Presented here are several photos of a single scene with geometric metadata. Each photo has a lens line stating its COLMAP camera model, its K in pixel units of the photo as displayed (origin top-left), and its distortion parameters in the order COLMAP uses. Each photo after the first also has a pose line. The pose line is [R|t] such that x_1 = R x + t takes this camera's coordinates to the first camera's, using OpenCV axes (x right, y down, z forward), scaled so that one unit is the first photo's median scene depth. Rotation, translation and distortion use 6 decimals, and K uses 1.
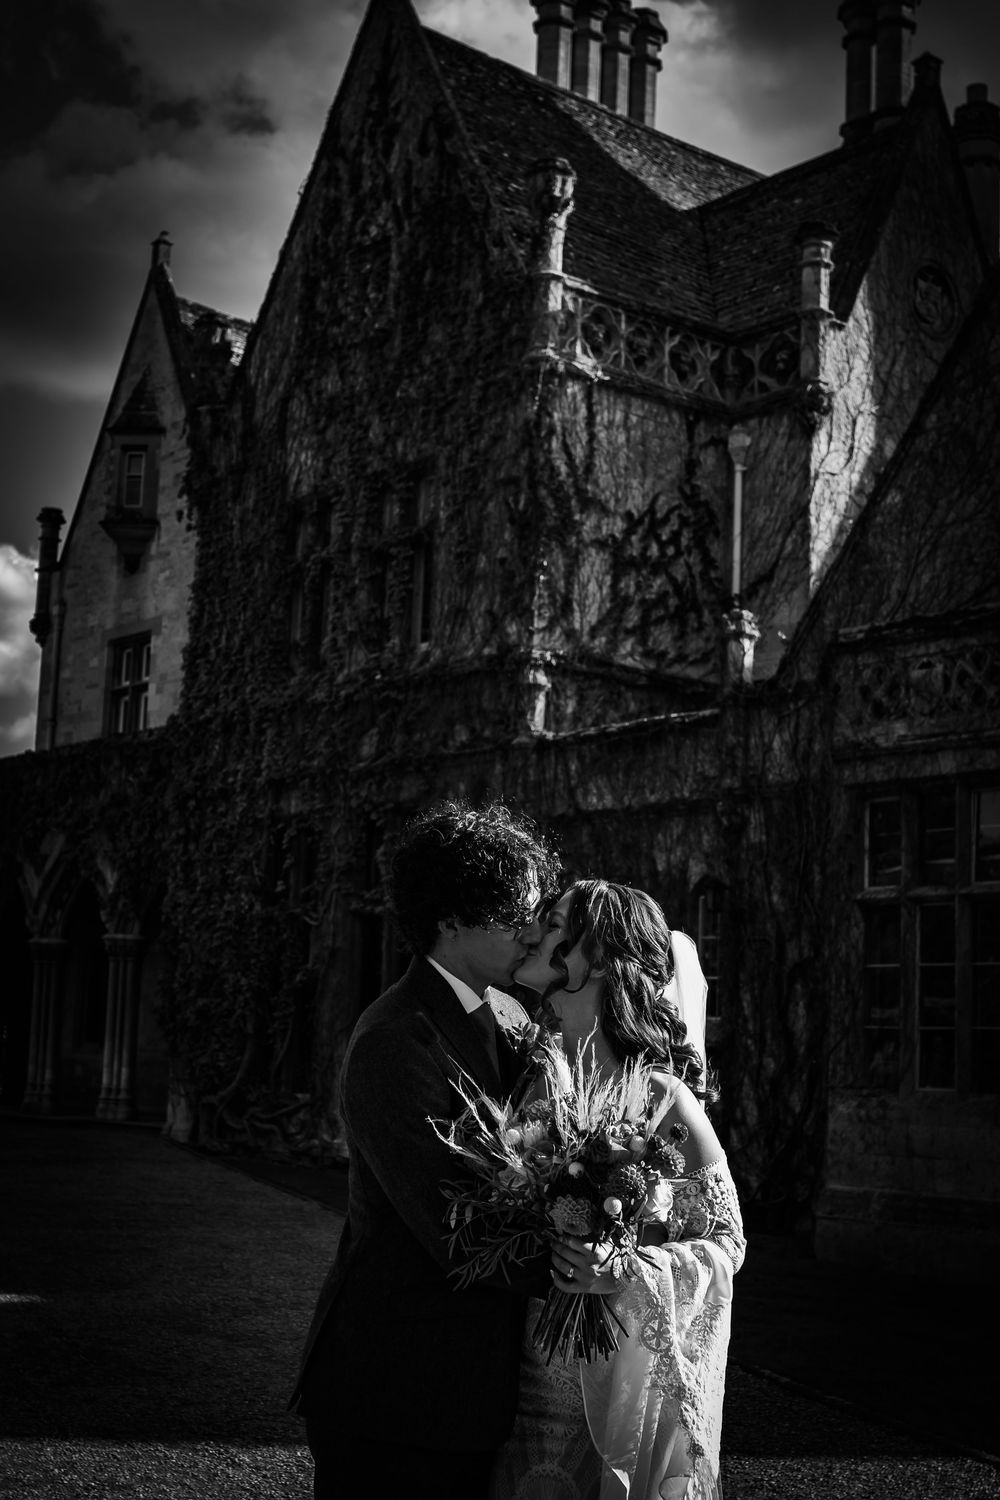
lens RADIAL K [[2194.8, 0, 500.0], [0, 2194.8, 750.0], [0, 0, 1]] dist [0.001666, 0.036296]
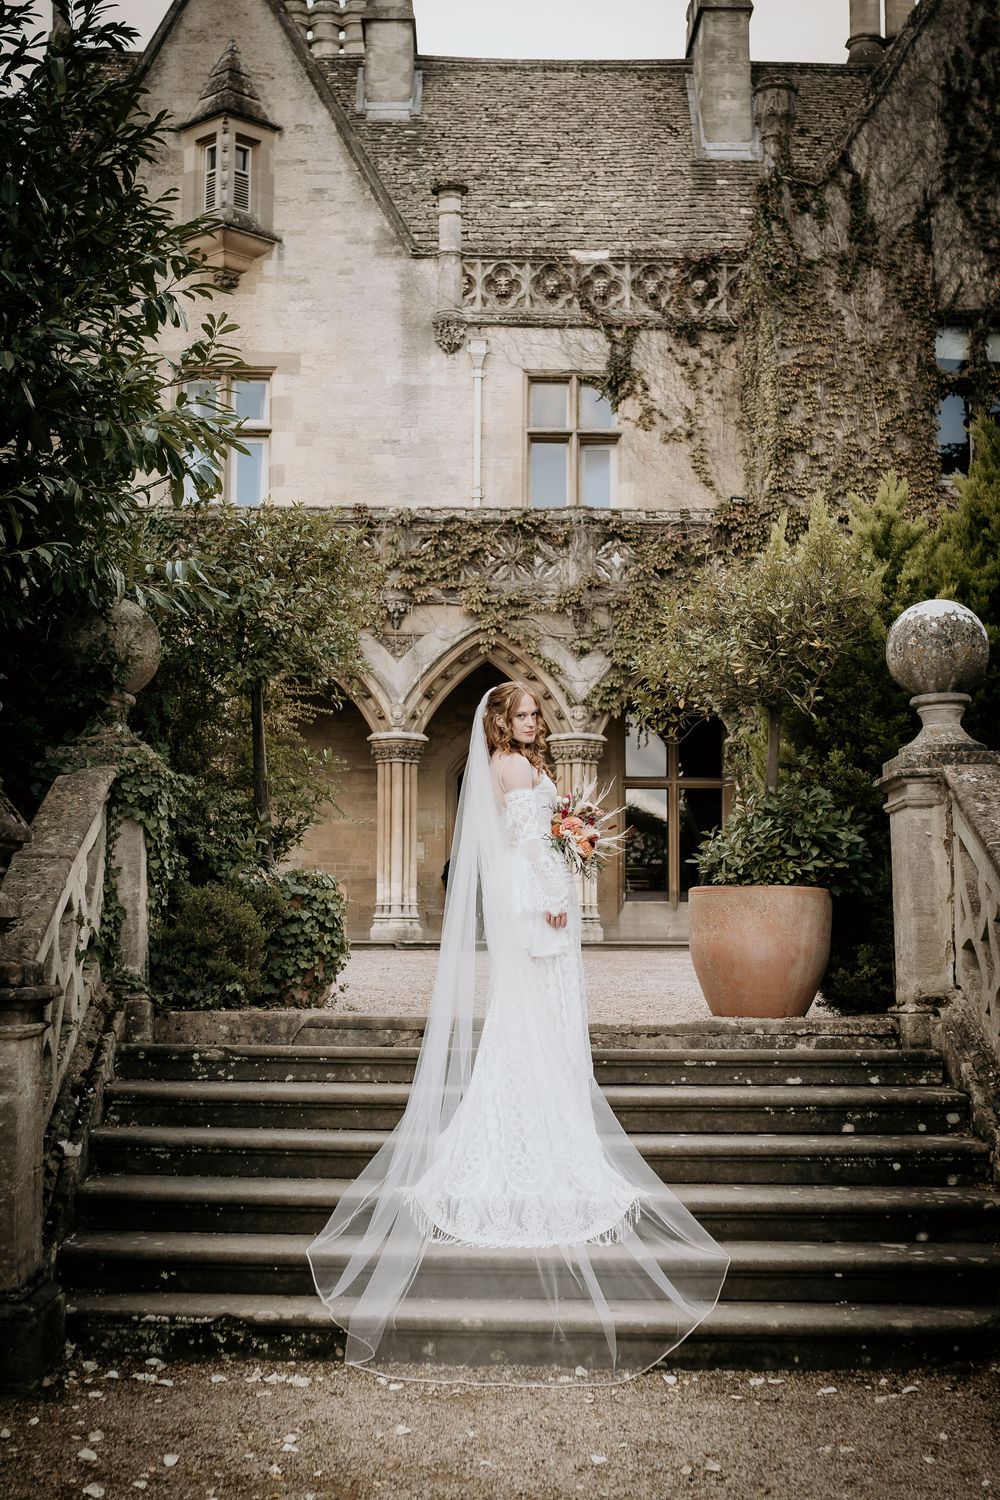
lens RADIAL K [[2191.1, 0, 500.0], [0, 2191.1, 750.0], [0, 0, 1]] dist [-0.067630, 0.078311]
pose [[0.592259, 0.030702, 0.805162, -1.110691], [-0.094696, 0.995001, 0.031716, 0.080353], [-0.800164, -0.095030, 0.592206, 0.611604]]
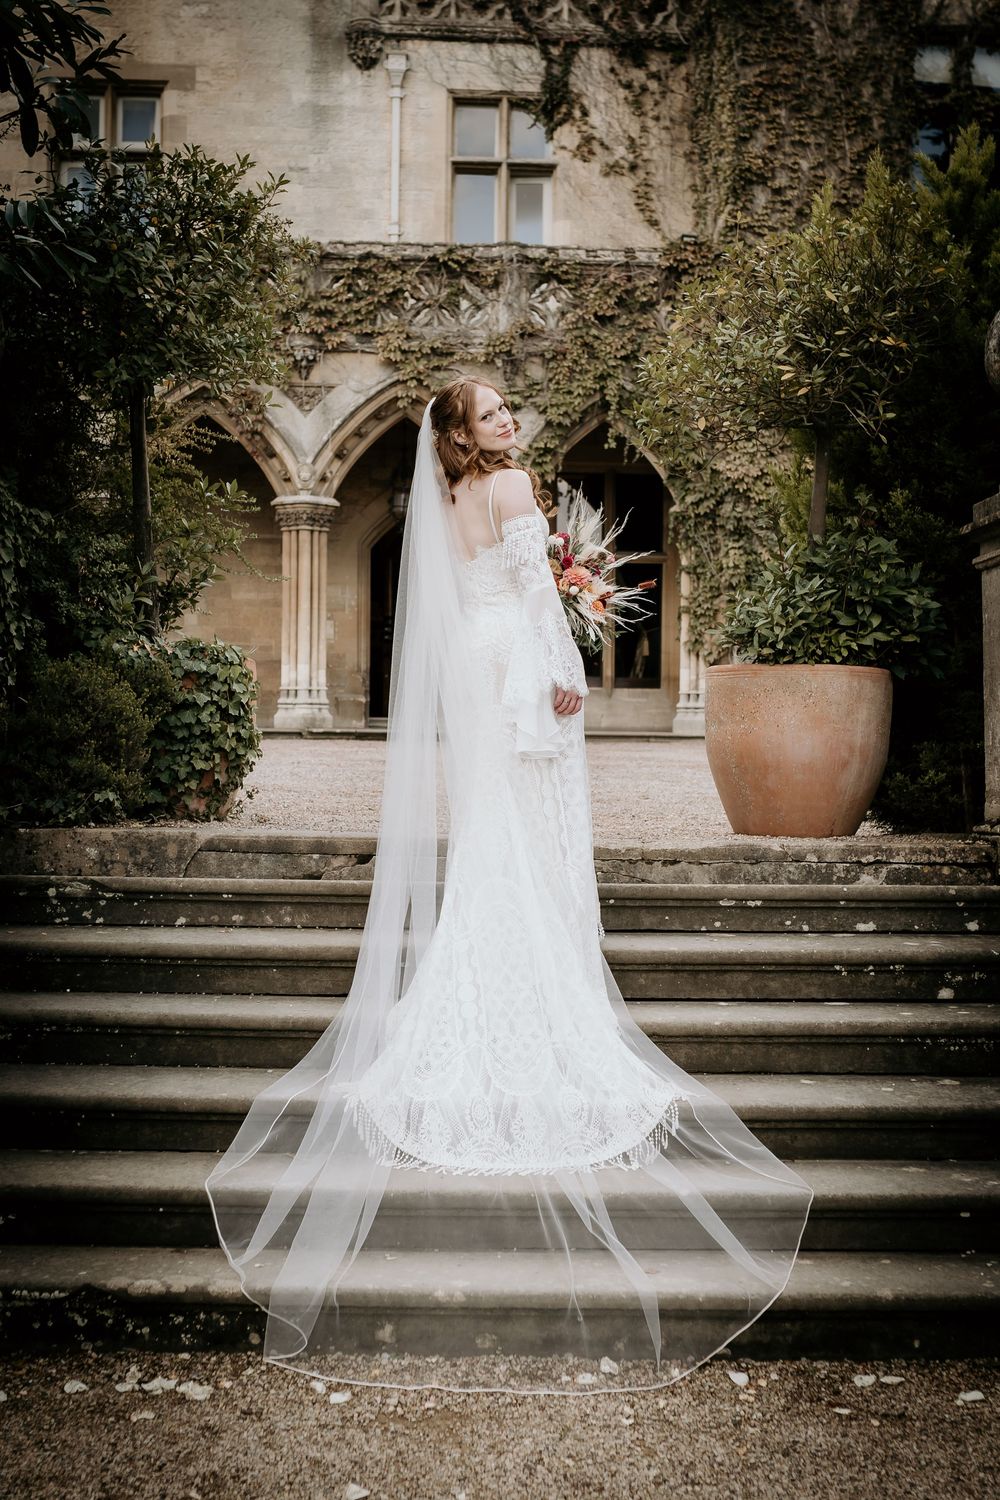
lens RADIAL K [[2233.5, 0, 500.0], [0, 2233.5, 750.0], [0, 0, 1]] dist [-0.065027, 0.093321]
pose [[0.555892, -0.043685, 0.830106, -1.041836], [-0.106113, 0.986719, 0.122987, 0.091122], [-0.824454, -0.156453, 0.543873, 0.671622]]
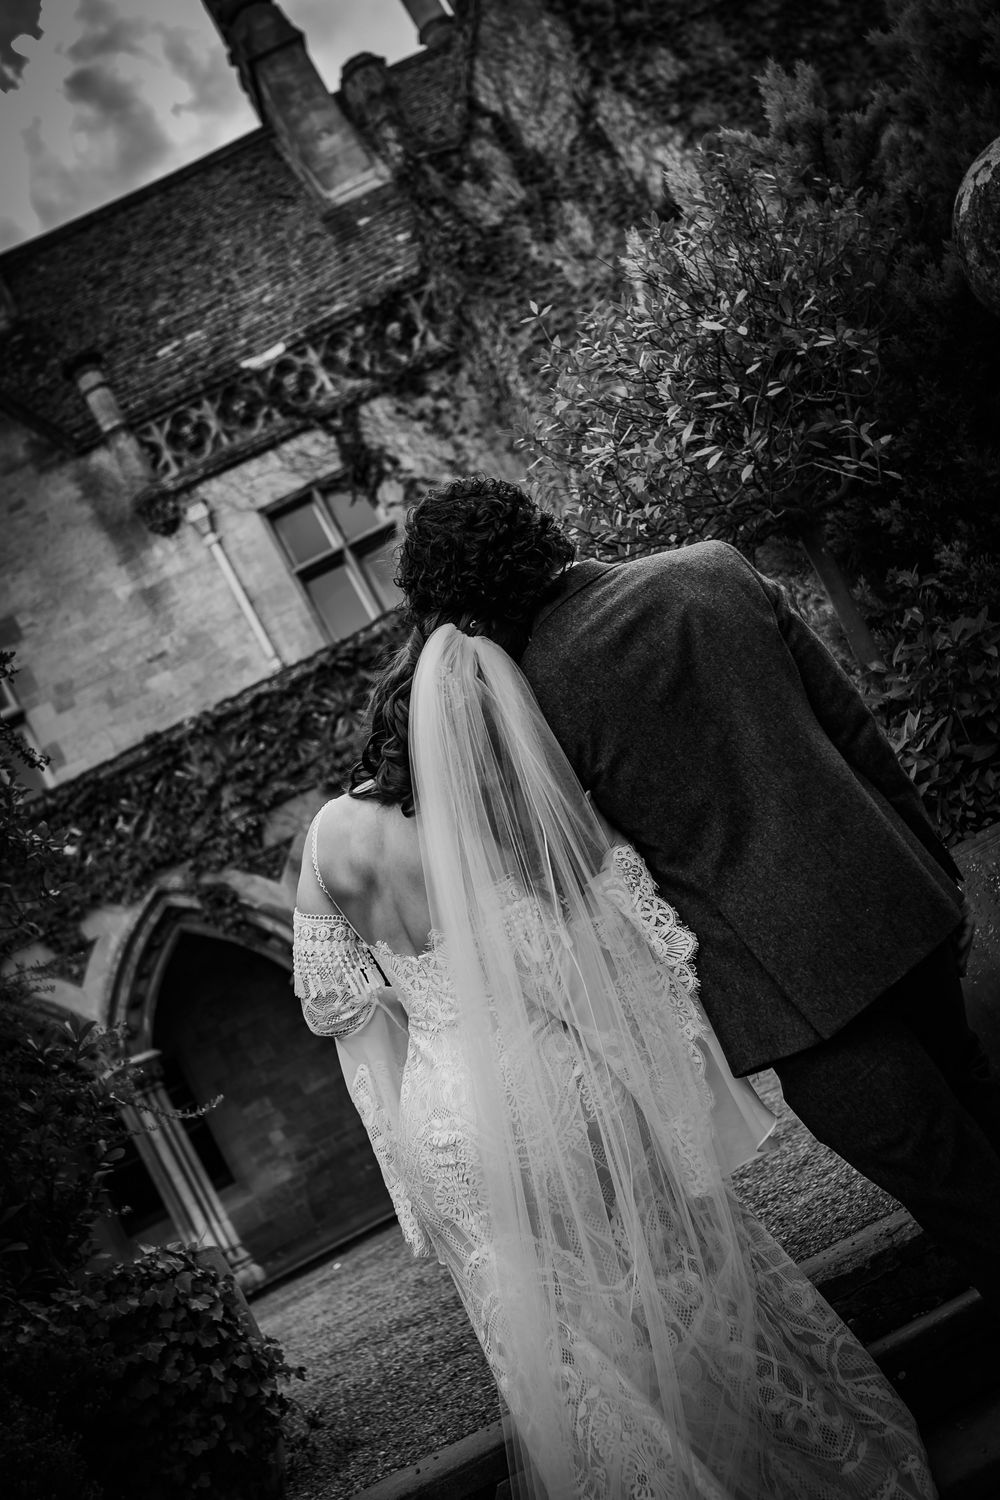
lens RADIAL K [[2162.5, 0, 500.0], [0, 2162.5, 750.0], [0, 0, 1]] dist [-0.009744, 0.028936]
pose [[0.523587, -0.181163, 0.832488, -0.941138], [0.385357, 0.921822, -0.041764, 0.097629], [-0.759840, 0.342672, 0.552467, 0.728775]]
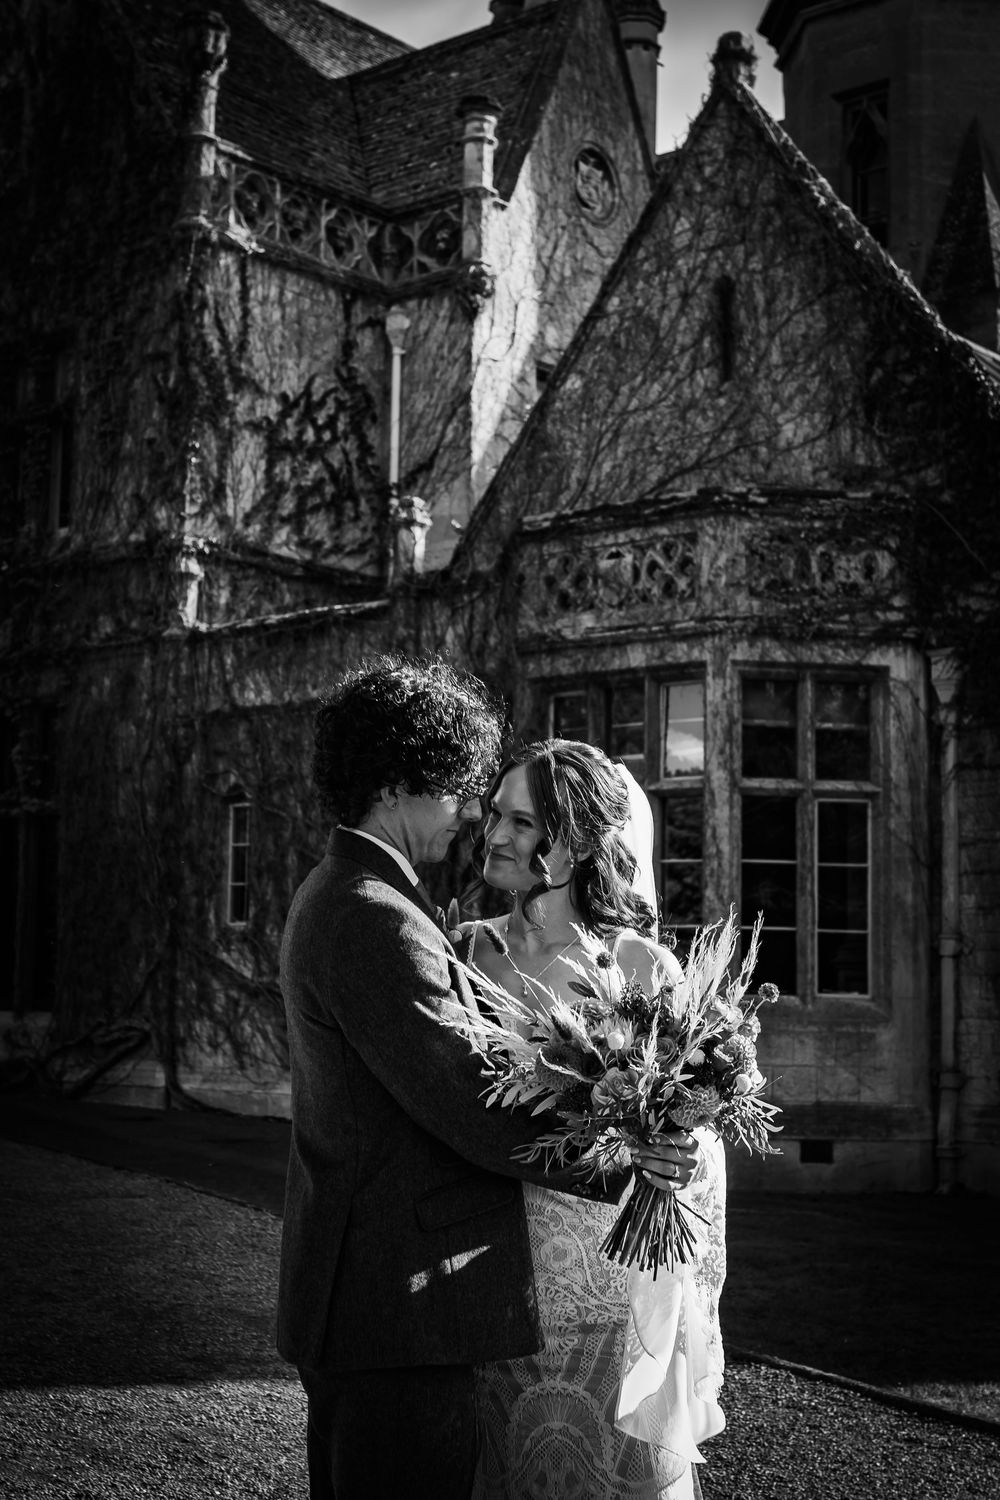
lens RADIAL K [[2243.1, 0, 500.0], [0, 2243.1, 750.0], [0, 0, 1]] dist [0.001226, 0.039846]
pose [[0.983823, 0.000321, 0.179142, -0.022931], [-0.007997, 0.999080, 0.042132, 0.004118], [-0.178964, -0.042883, 0.982921, 0.020762]]
